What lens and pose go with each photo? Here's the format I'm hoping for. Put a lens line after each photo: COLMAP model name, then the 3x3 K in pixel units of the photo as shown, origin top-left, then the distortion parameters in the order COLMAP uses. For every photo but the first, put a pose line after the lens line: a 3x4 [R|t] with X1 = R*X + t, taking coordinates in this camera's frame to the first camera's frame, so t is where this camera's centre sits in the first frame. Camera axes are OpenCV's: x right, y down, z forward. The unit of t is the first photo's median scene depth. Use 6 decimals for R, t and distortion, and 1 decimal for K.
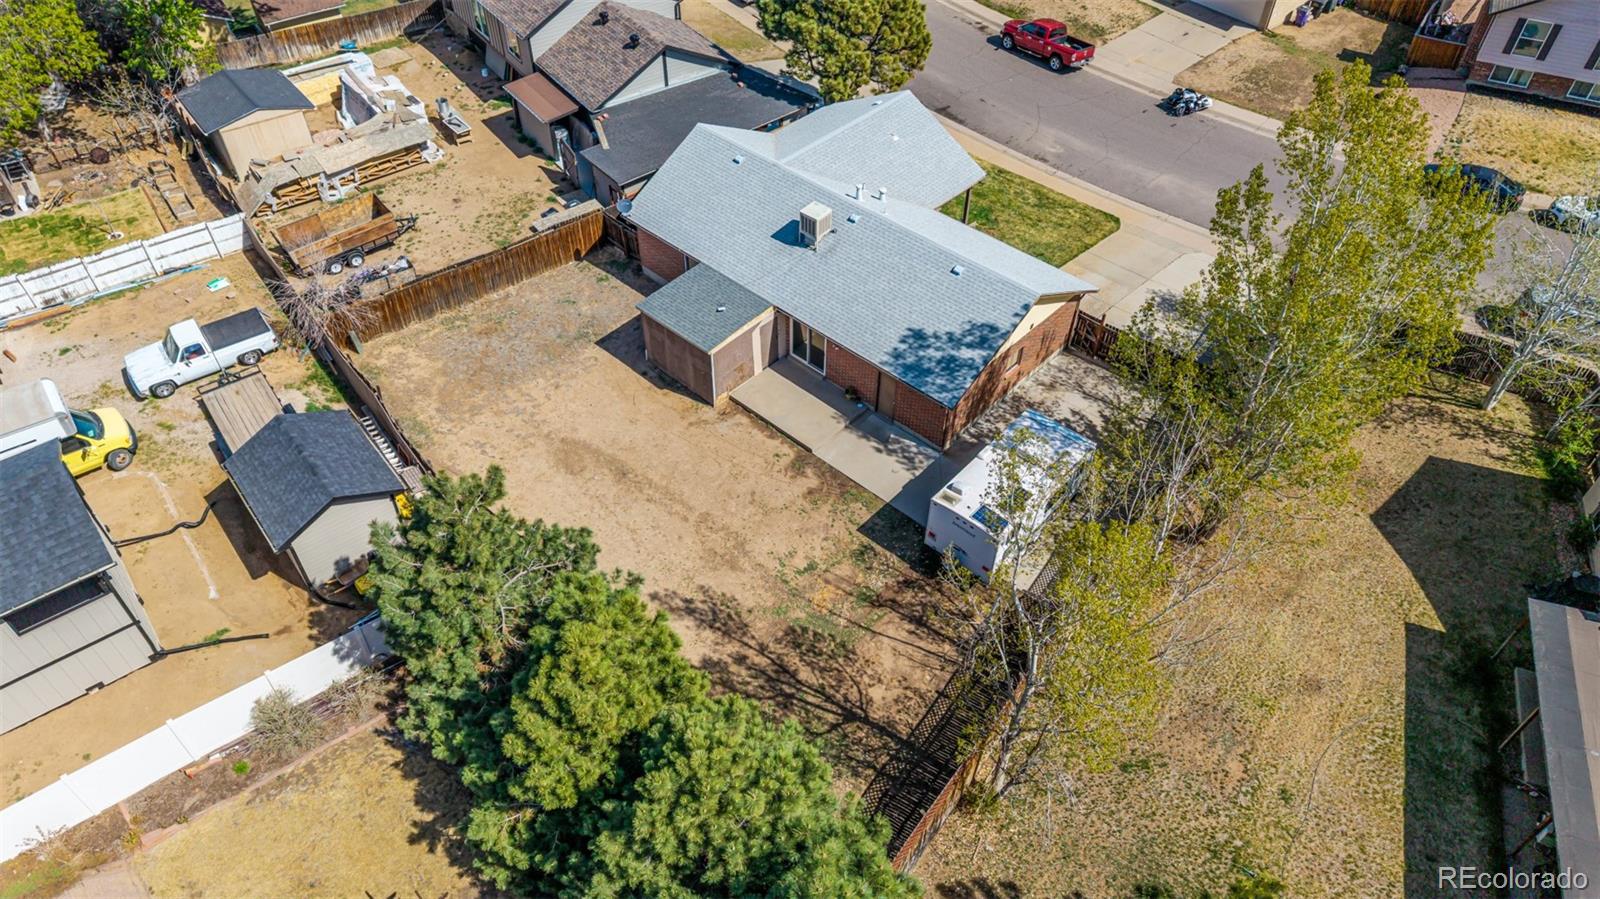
lens RADIAL K [[1103.6, 0, 798.7], [0, 1103.6, 468.6], [0, 0, 1]] dist [0.031634, -0.037026]
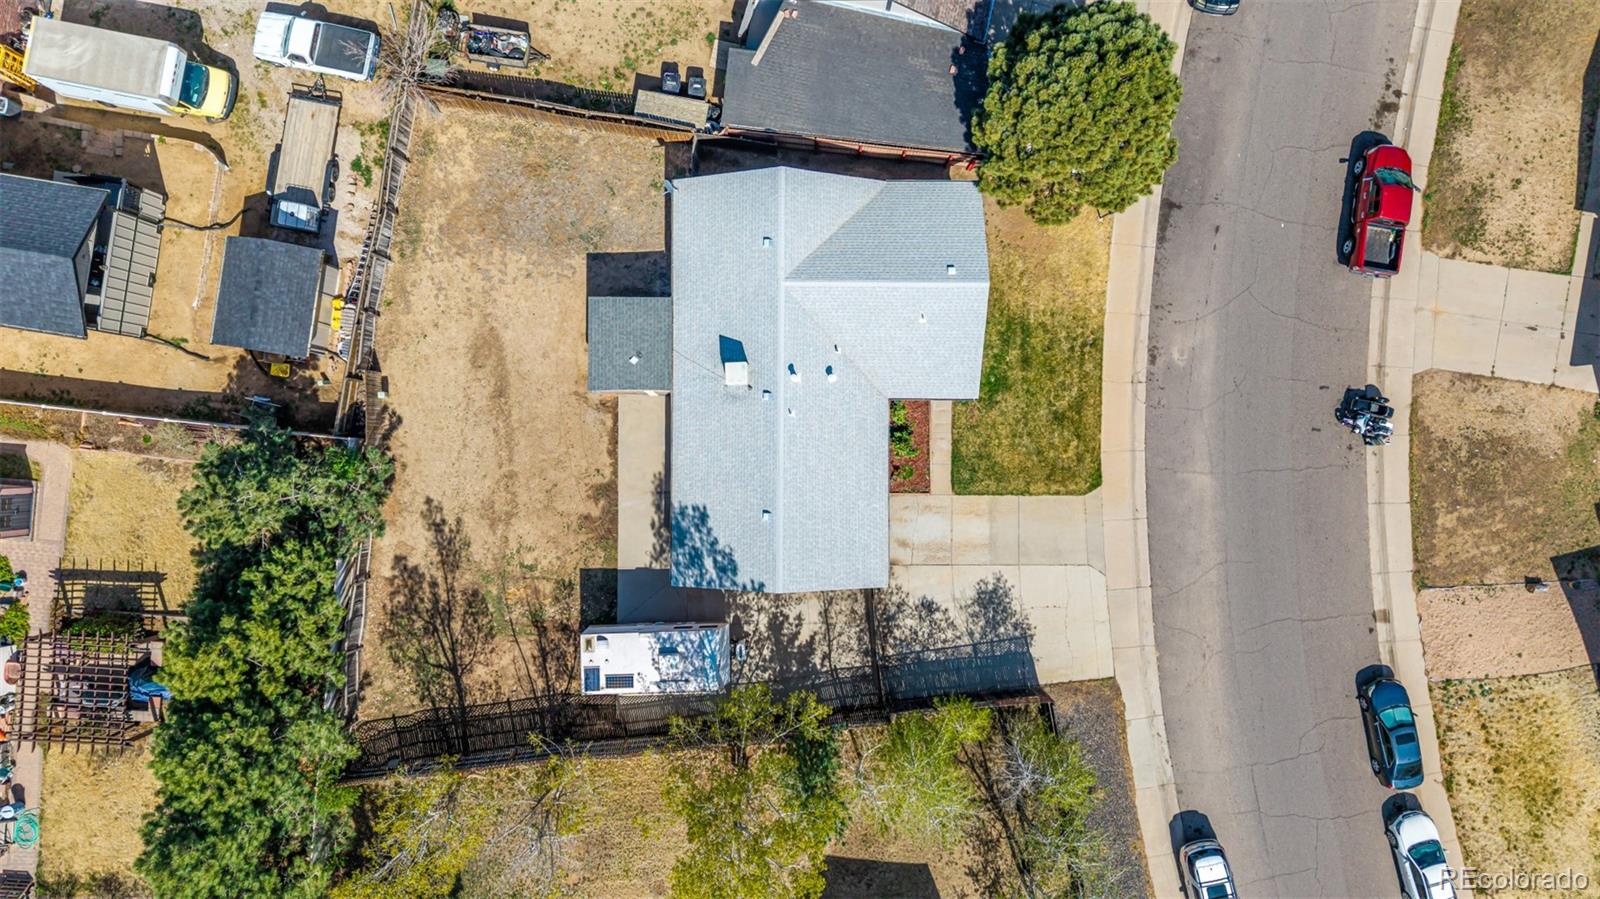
lens RADIAL K [[1103.6, 0, 798.7], [0, 1103.6, 468.6], [0, 0, 1]] dist [0.031634, -0.037026]
pose [[0.672350, 0.739676, -0.028719, 0.175421], [-0.522715, 0.501893, 0.689110, -1.026848], [0.524132, -0.448311, 0.724088, 0.235491]]
